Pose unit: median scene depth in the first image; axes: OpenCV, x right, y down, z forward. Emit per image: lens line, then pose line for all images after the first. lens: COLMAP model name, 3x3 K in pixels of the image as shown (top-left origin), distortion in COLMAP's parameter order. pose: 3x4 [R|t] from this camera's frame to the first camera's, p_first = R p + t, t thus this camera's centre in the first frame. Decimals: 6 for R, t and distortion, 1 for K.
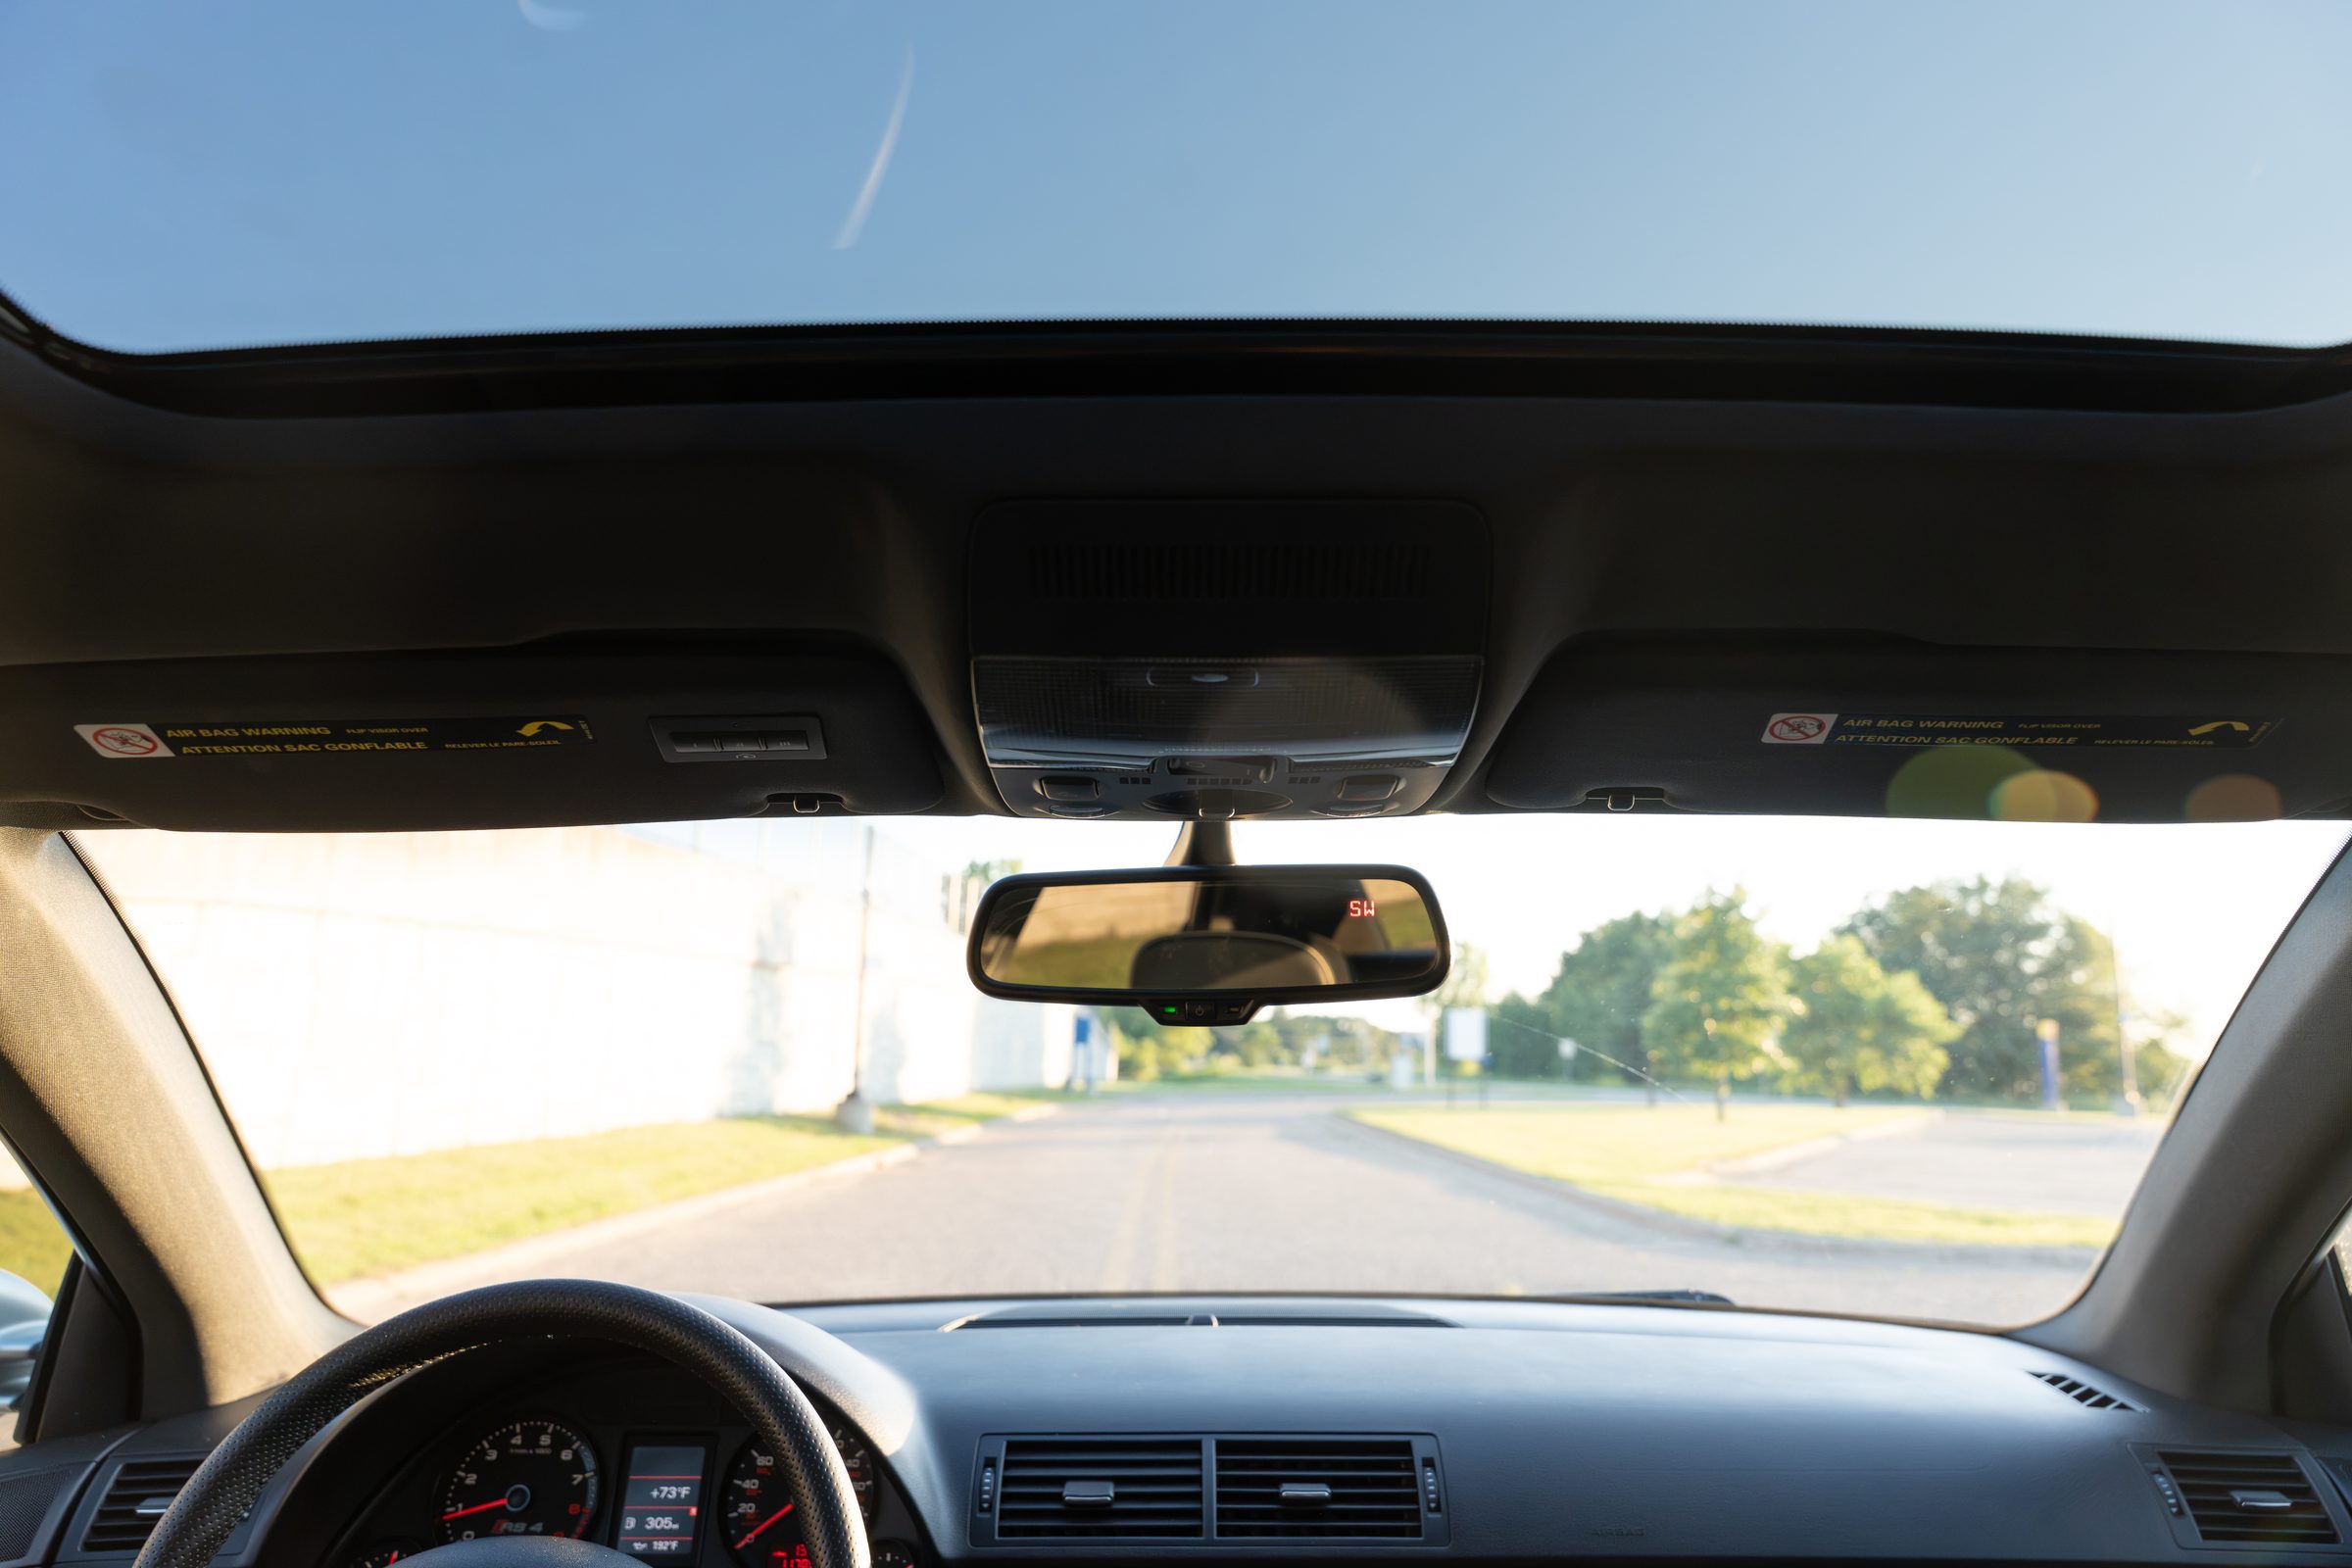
lens RADIAL K [[1557.6, 0, 1176.0], [0, 1557.6, 784.0], [0, 0, 1]] dist [-0.001171, -0.002091]
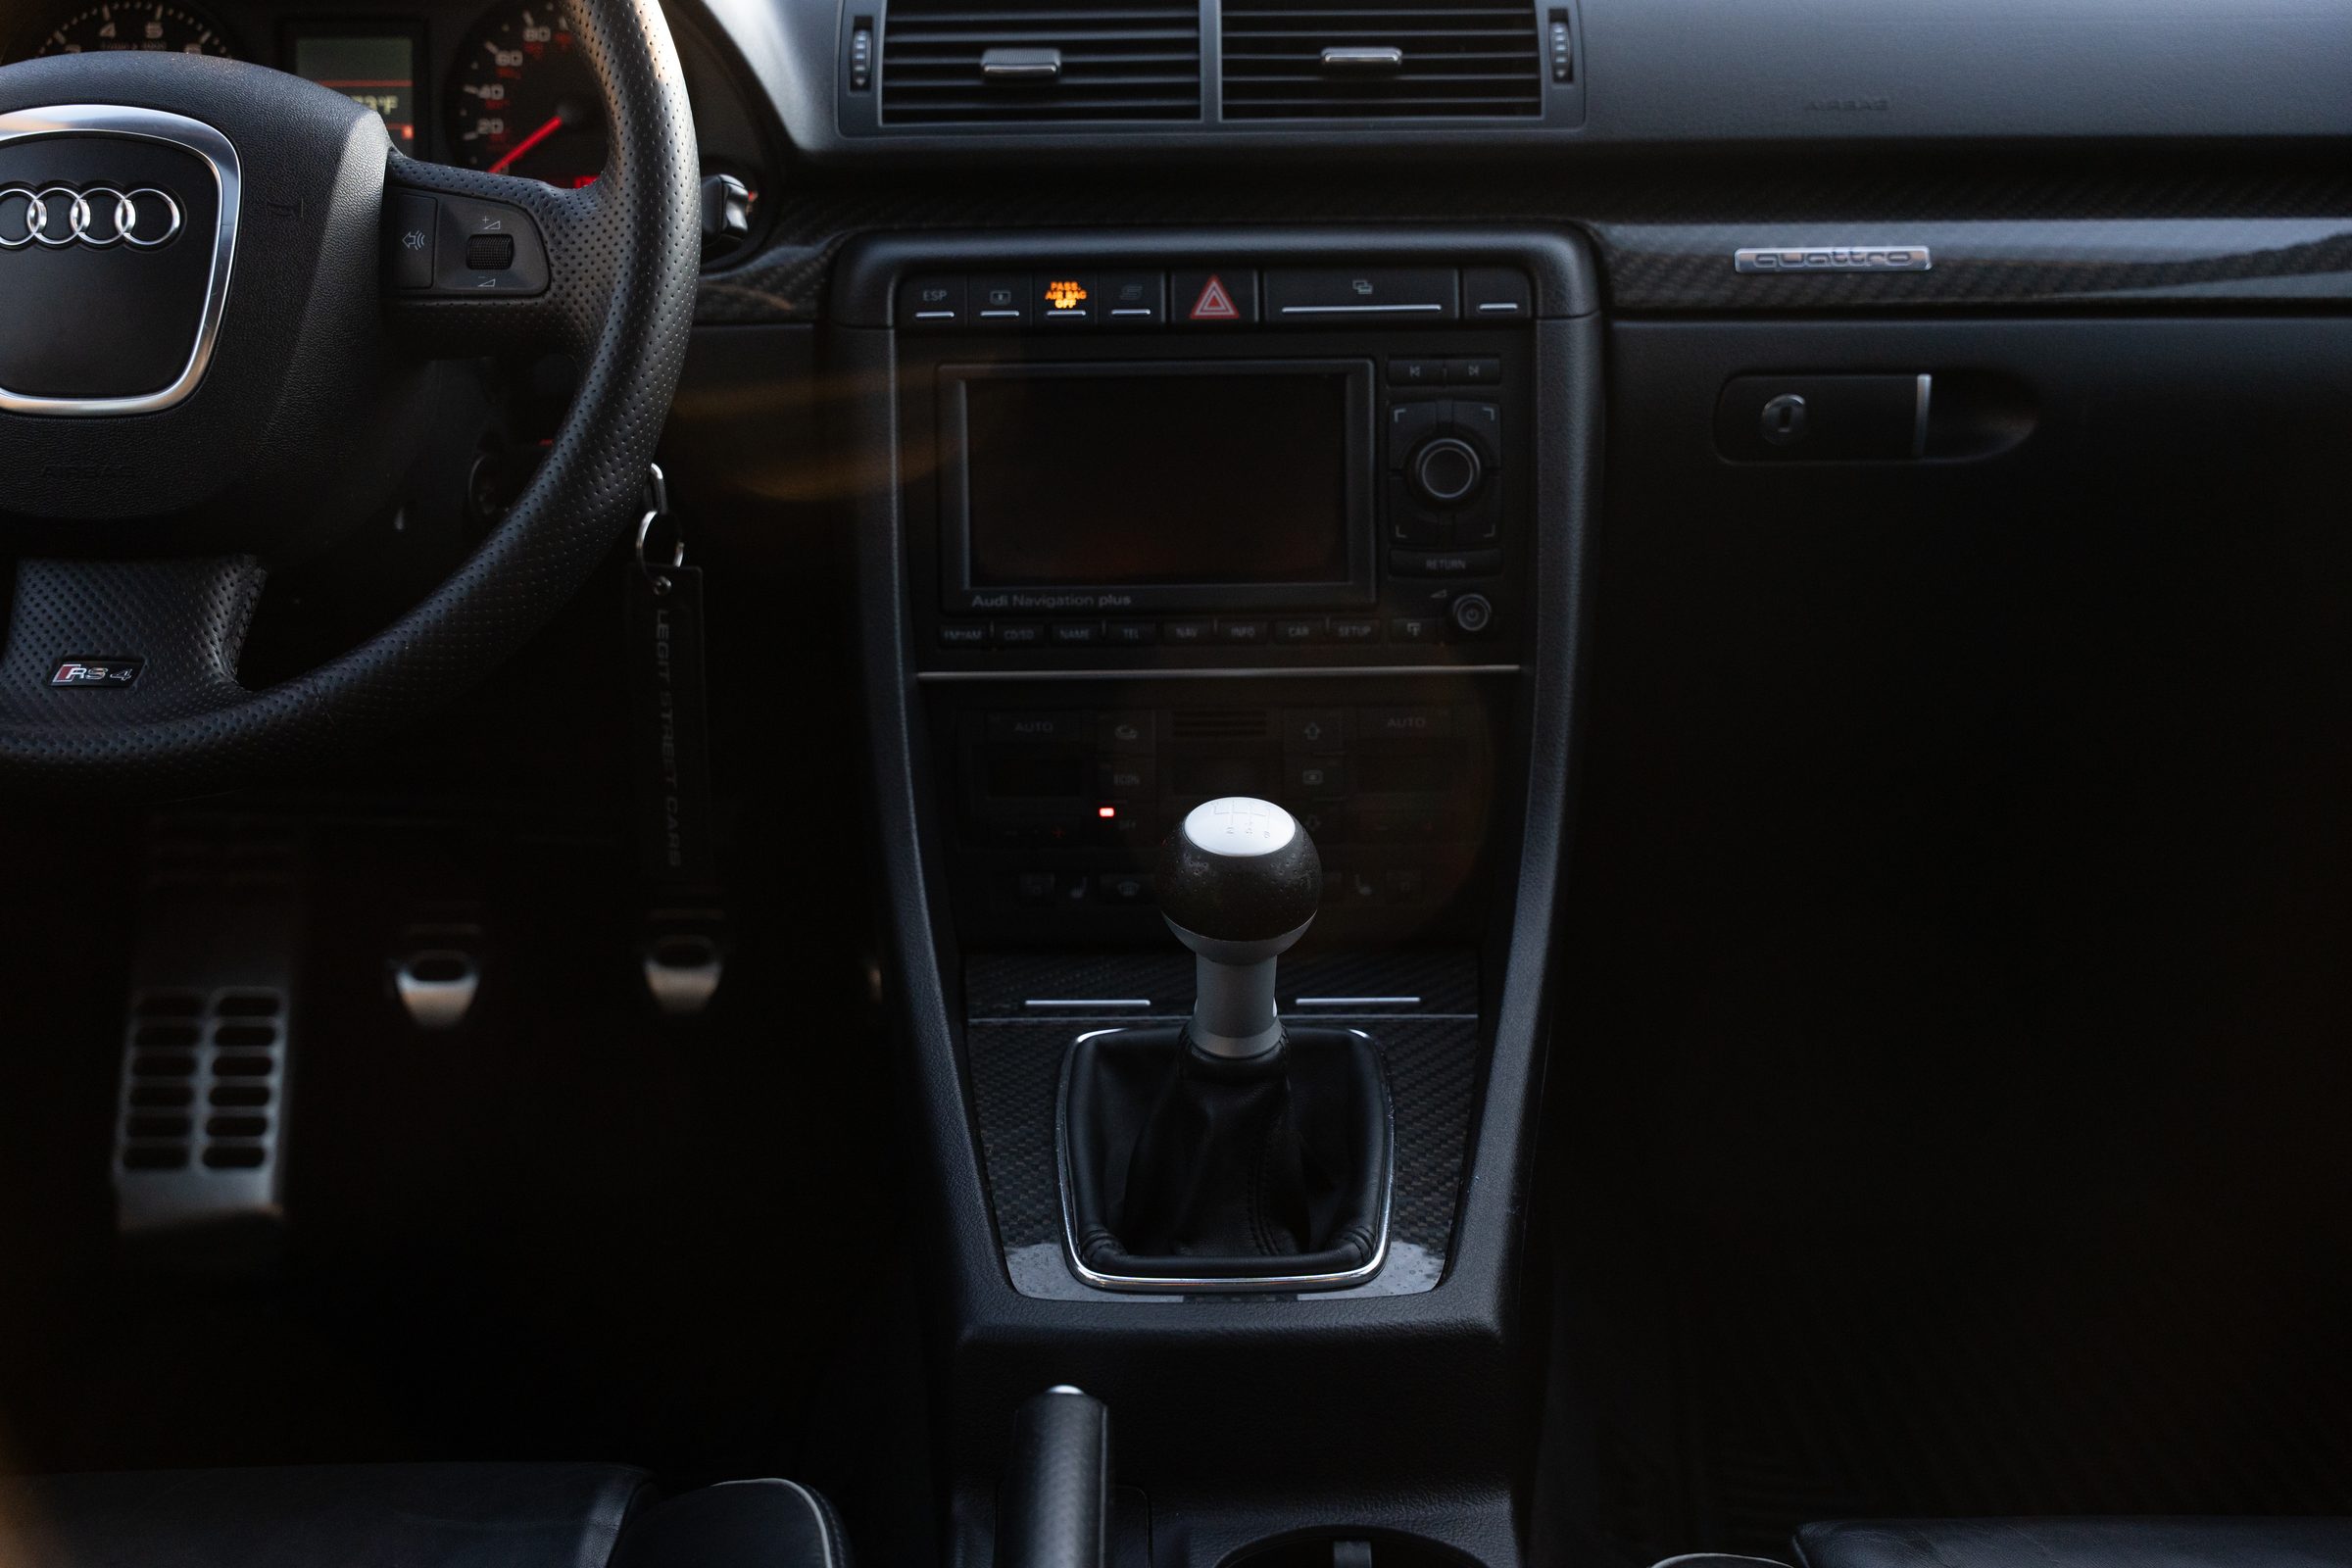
lens RADIAL K [[2566.0, 0, 1176.0], [0, 2566.0, 784.0], [0, 0, 1]] dist [-0.002080, 0.030023]
pose [[0.999953, -0.009644, -0.001134, 0.005098], [0.008918, 0.865827, 0.500264, 0.173081], [-0.003843, -0.500251, 0.865872, -0.051261]]
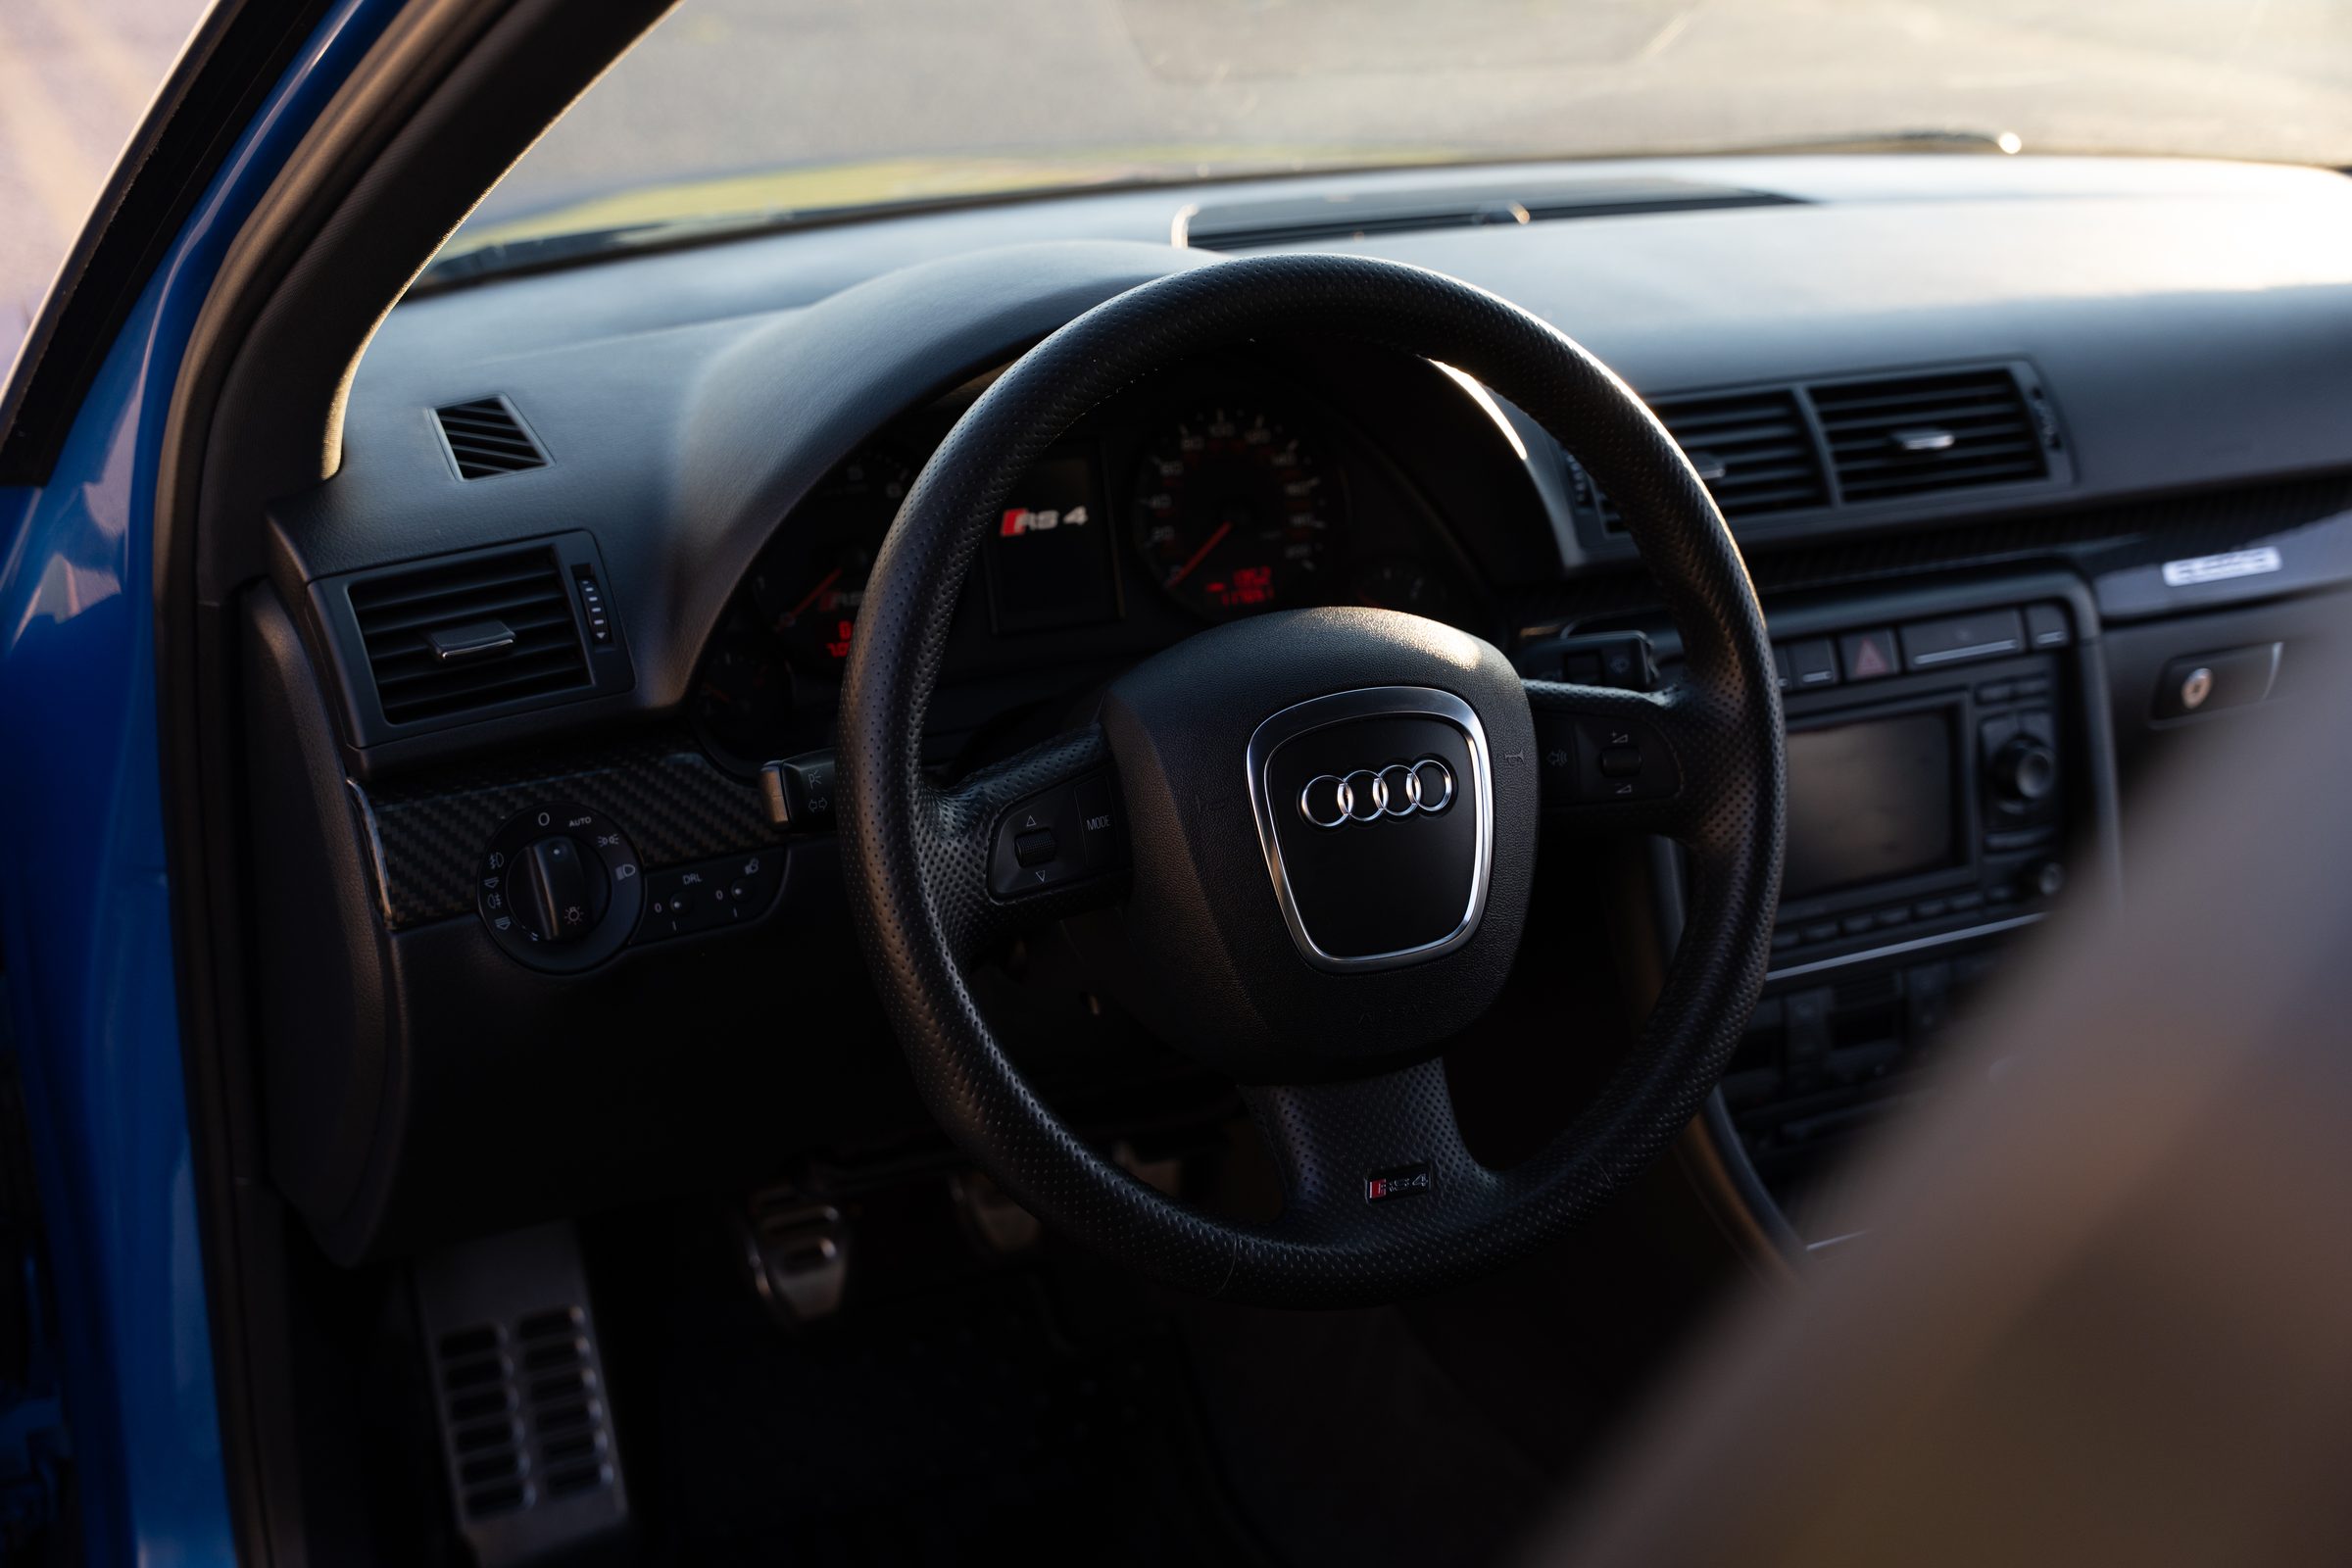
lens RADIAL K [[2638.6, 0, 1176.0], [0, 2638.6, 784.0], [0, 0, 1]] dist [-0.012896, -0.038047]
pose [[0.903406, -0.146671, 0.402921, -0.753816], [-0.103650, 0.837112, 0.537123, -0.067553], [-0.416071, -0.527002, 0.741049, 0.077815]]
